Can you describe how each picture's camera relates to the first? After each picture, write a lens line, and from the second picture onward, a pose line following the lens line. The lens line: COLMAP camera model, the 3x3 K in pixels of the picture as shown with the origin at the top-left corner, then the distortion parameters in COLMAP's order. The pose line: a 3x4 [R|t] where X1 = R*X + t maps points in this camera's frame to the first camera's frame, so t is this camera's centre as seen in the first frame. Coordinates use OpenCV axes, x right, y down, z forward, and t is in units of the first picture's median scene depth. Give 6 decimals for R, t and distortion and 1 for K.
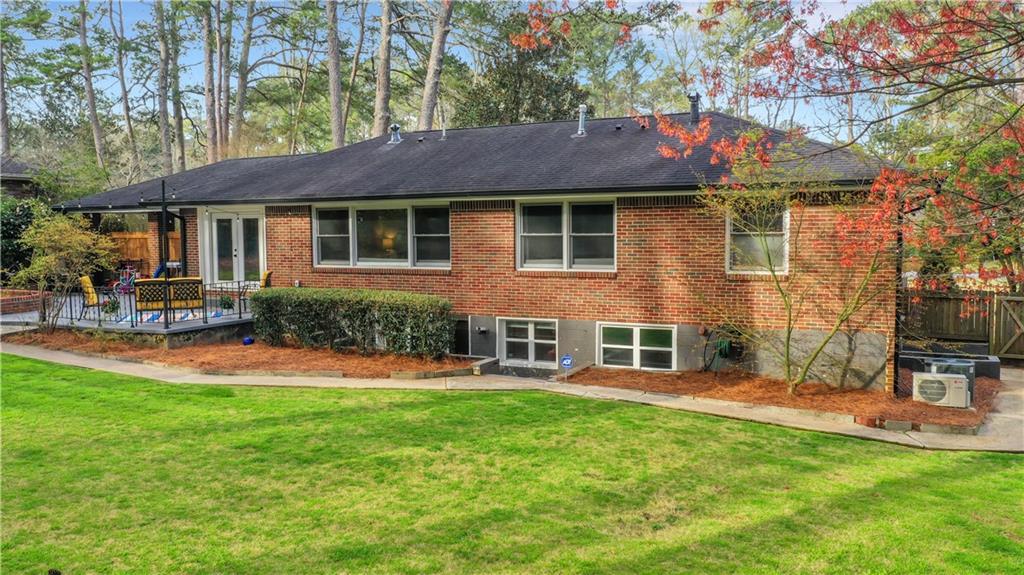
lens RADIAL K [[829.6, 0, 511.9], [0, 829.6, 285.4], [0, 0, 1]] dist [-0.011774, -0.002155]
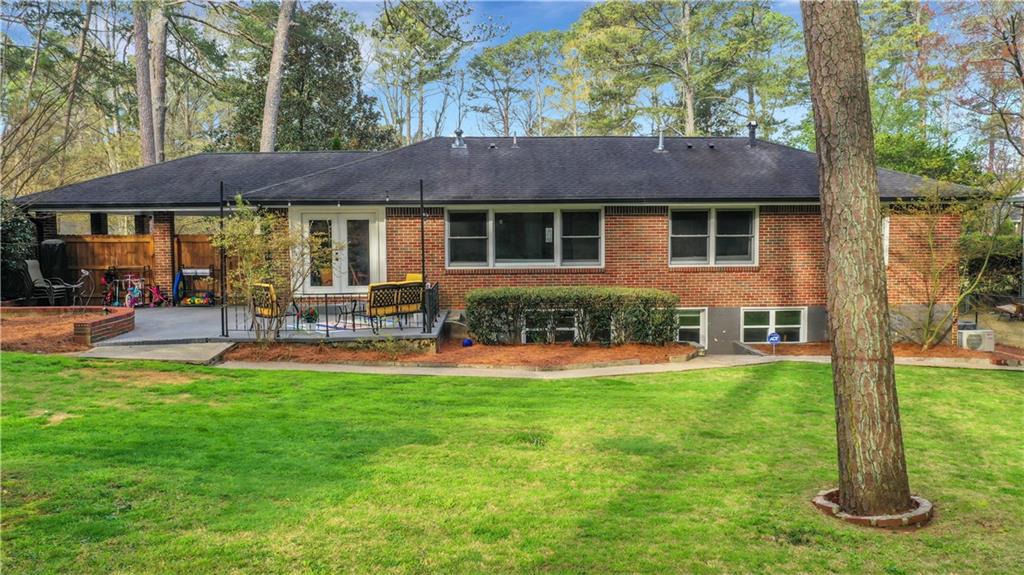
lens RADIAL K [[829.6, 0, 511.8], [0, 829.6, 289.5], [0, 0, 1]] dist [-0.011774, -0.002155]
pose [[0.873042, -0.032091, 0.486587, -0.748991], [0.032701, 0.999439, 0.007243, -0.002308], [-0.486547, 0.009589, 0.873602, 0.095874]]
